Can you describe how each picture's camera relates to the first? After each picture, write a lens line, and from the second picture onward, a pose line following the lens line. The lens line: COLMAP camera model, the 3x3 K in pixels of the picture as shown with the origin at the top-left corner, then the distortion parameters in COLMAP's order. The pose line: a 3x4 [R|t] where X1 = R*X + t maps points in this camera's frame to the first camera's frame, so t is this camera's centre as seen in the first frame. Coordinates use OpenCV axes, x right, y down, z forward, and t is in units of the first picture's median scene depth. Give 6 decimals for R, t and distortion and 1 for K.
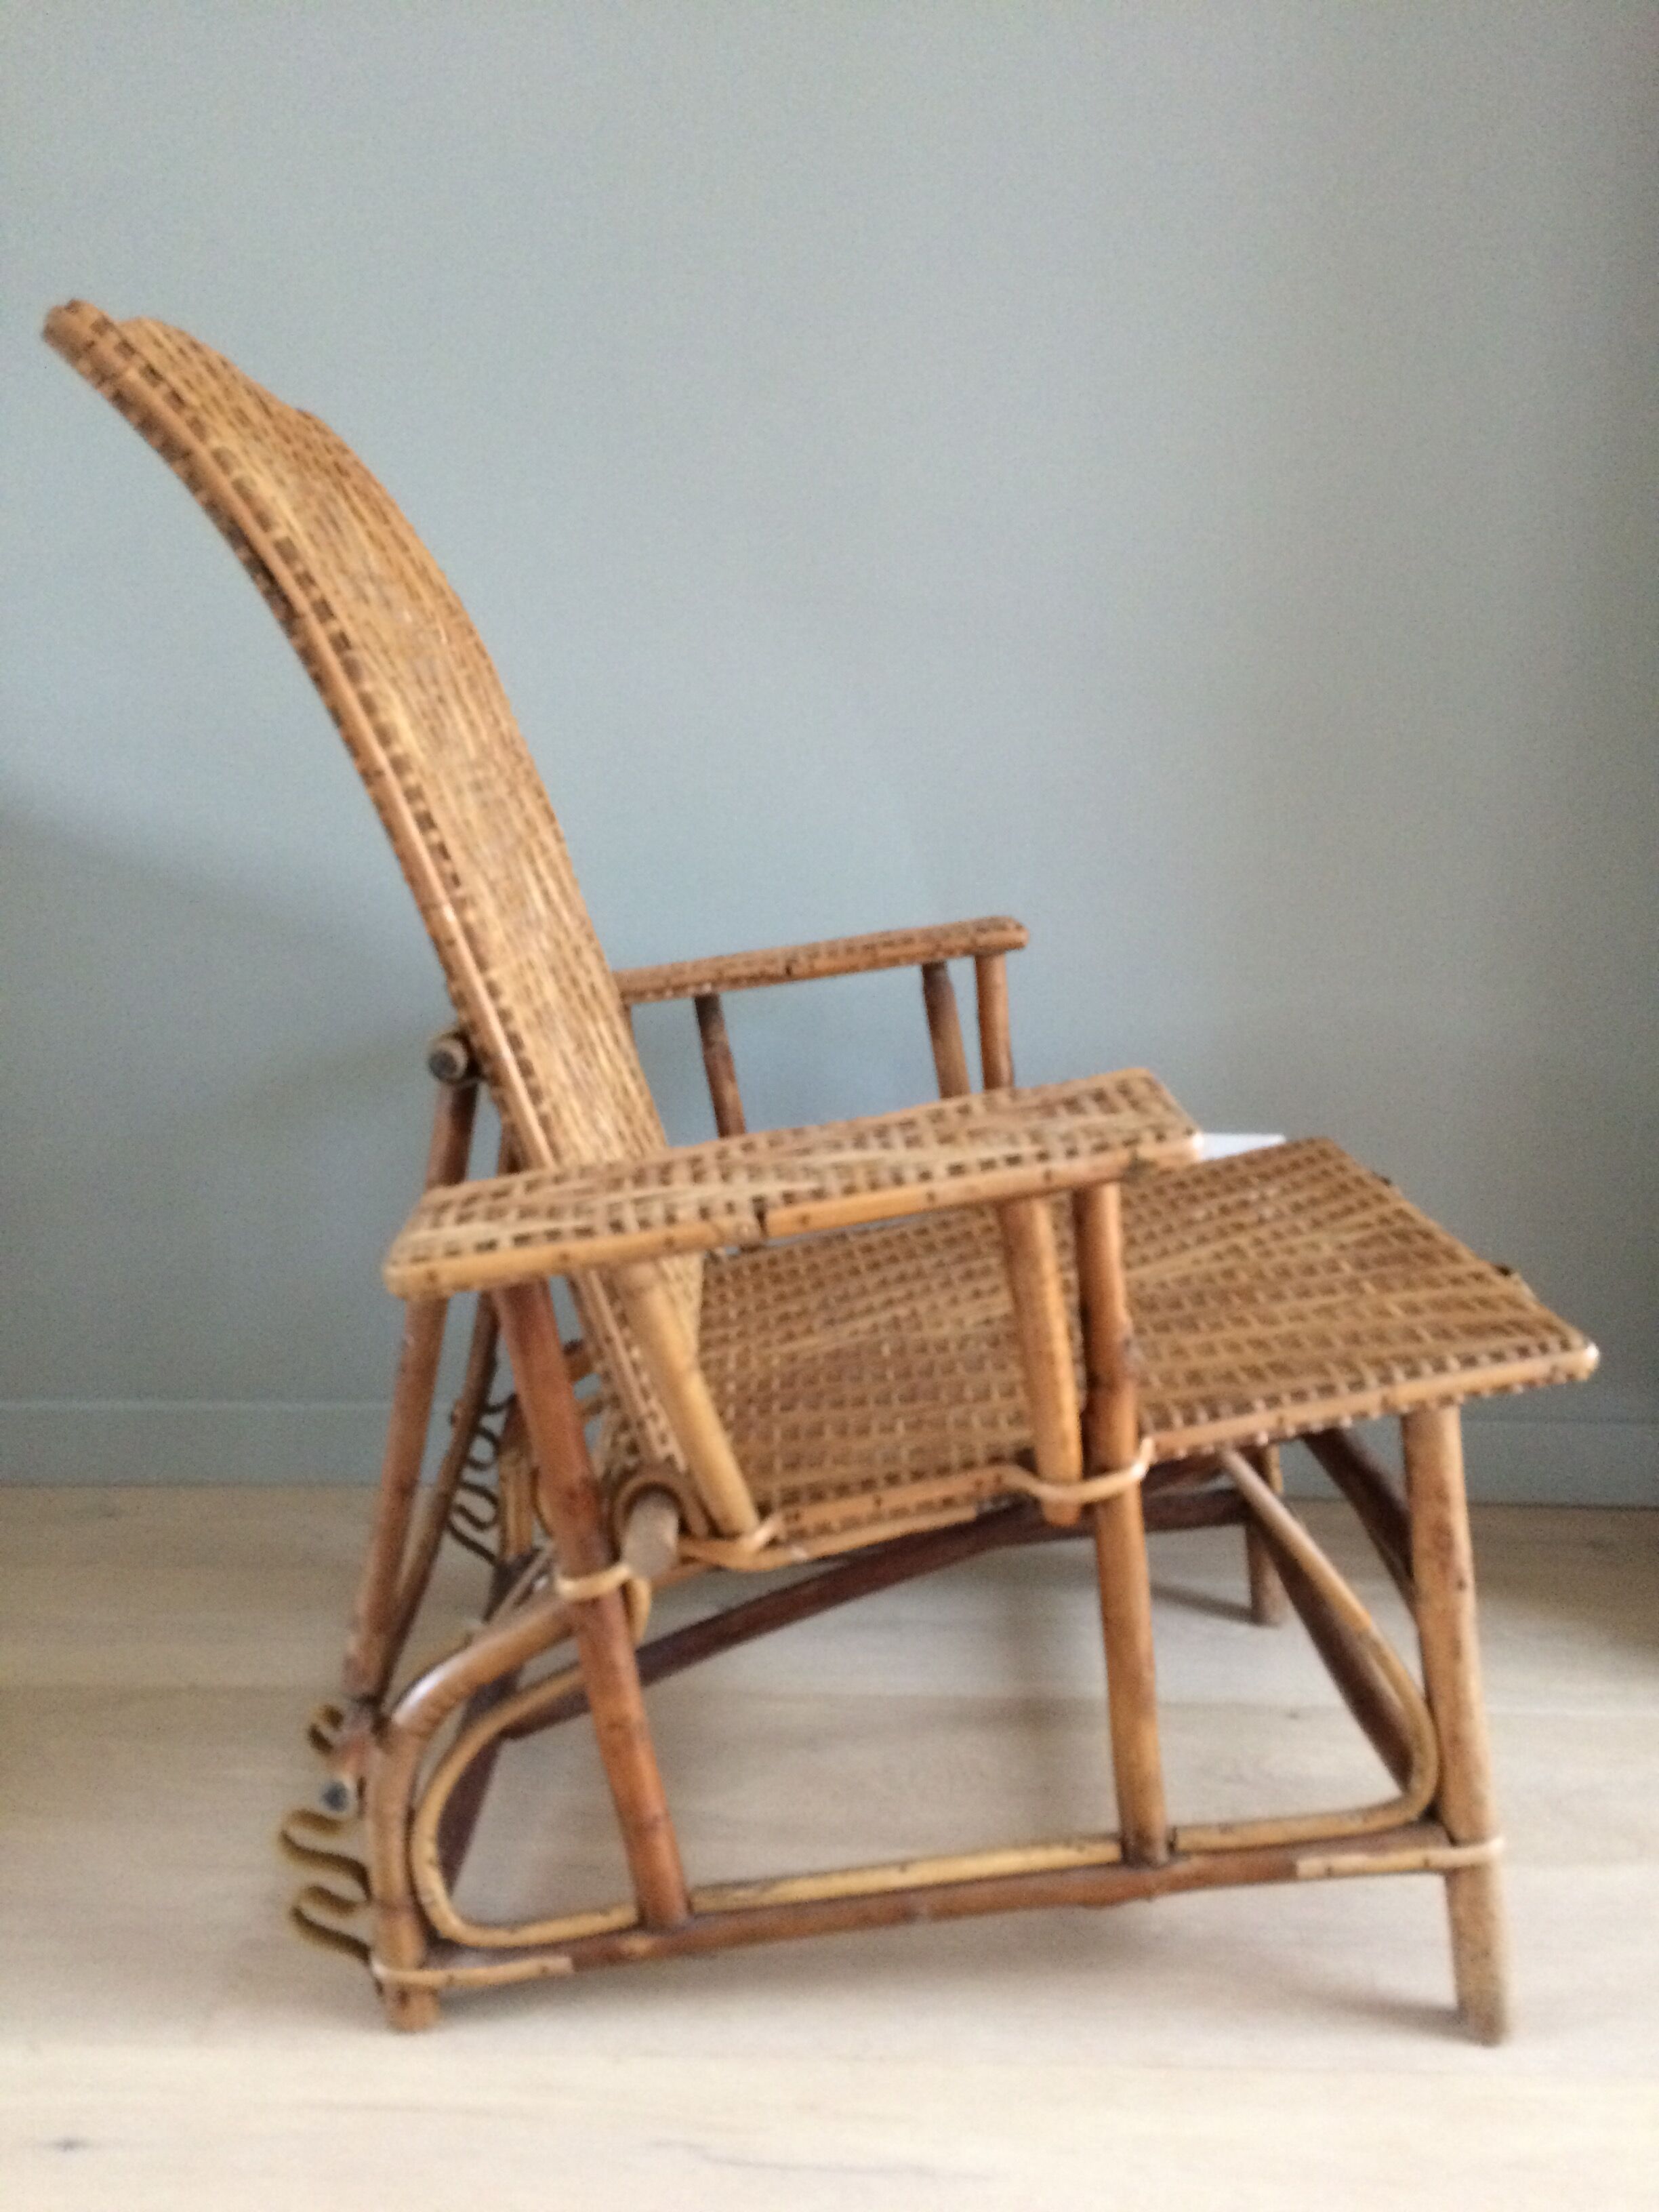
lens RADIAL K [[1898.0, 0, 829.5], [0, 1898.0, 1106.0], [0, 0, 1]] dist [0.144793, -0.230447]
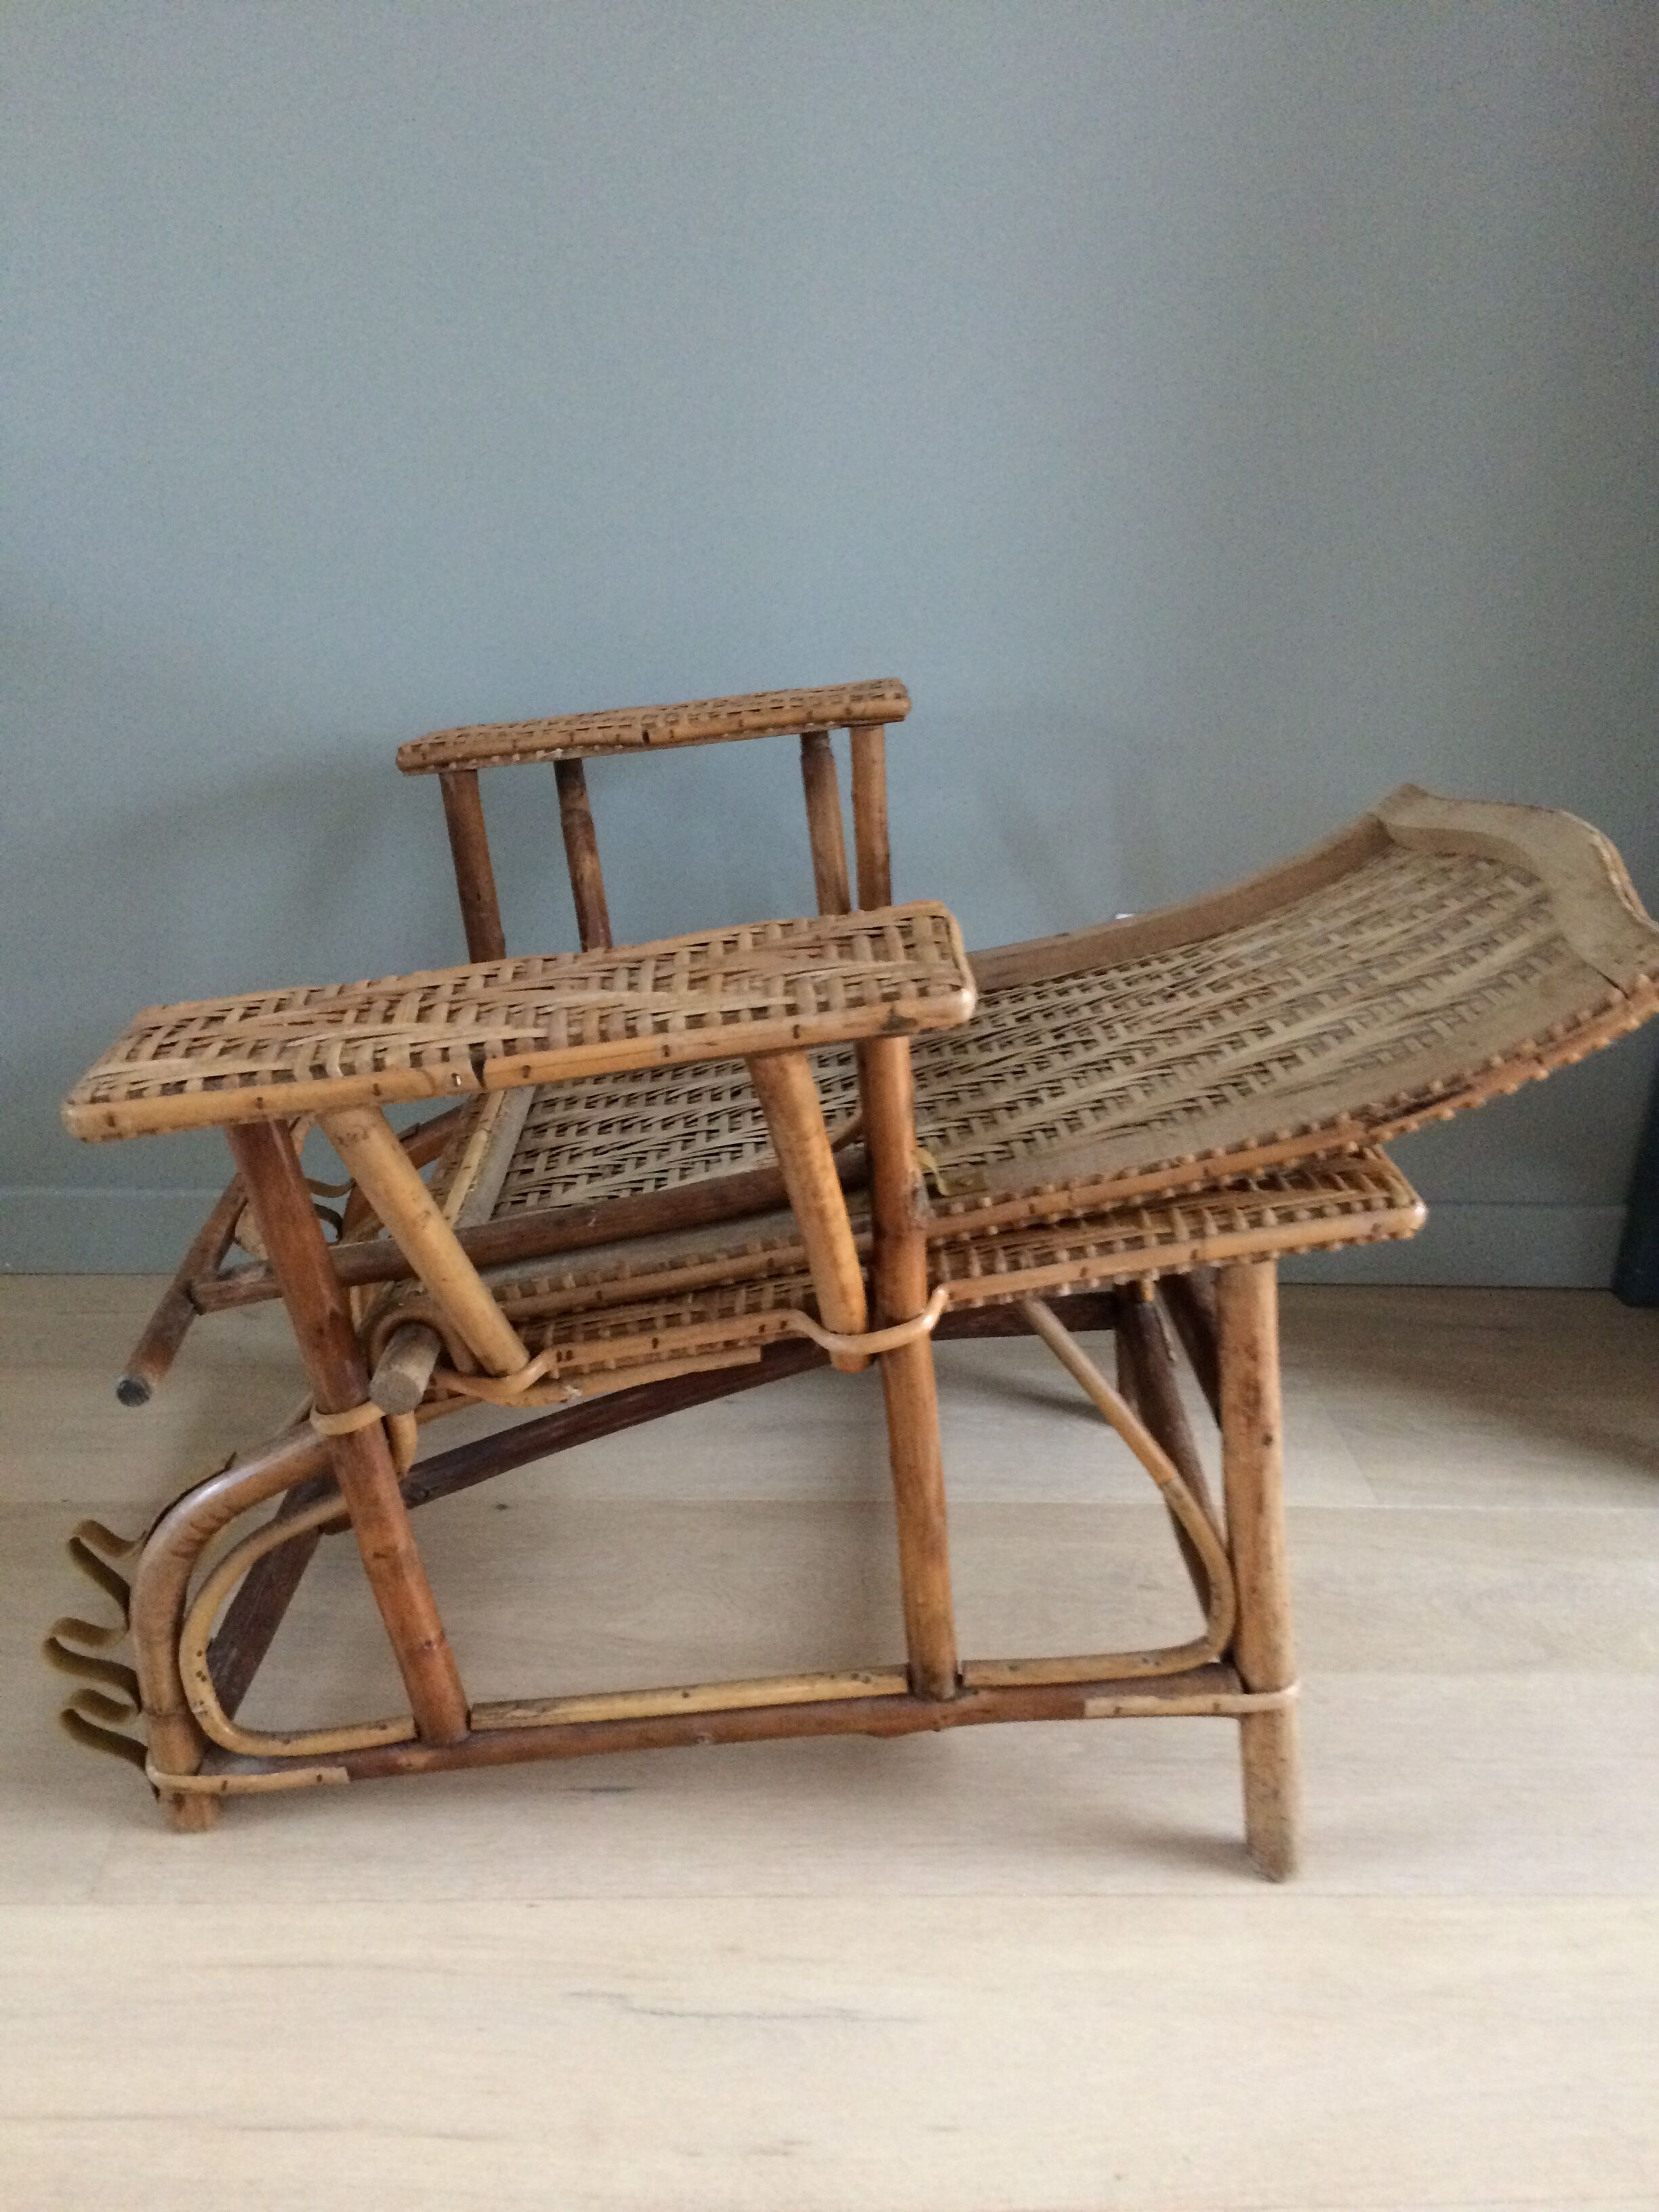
lens RADIAL K [[1899.3, 0, 829.5], [0, 1899.3, 1106.0], [0, 0, 1]] dist [0.062603, 0.003836]
pose [[0.999352, 0.033329, -0.013621, 0.119282], [-0.030812, 0.987376, 0.155366, -0.056976], [0.018628, -0.154845, 0.987763, 0.088895]]
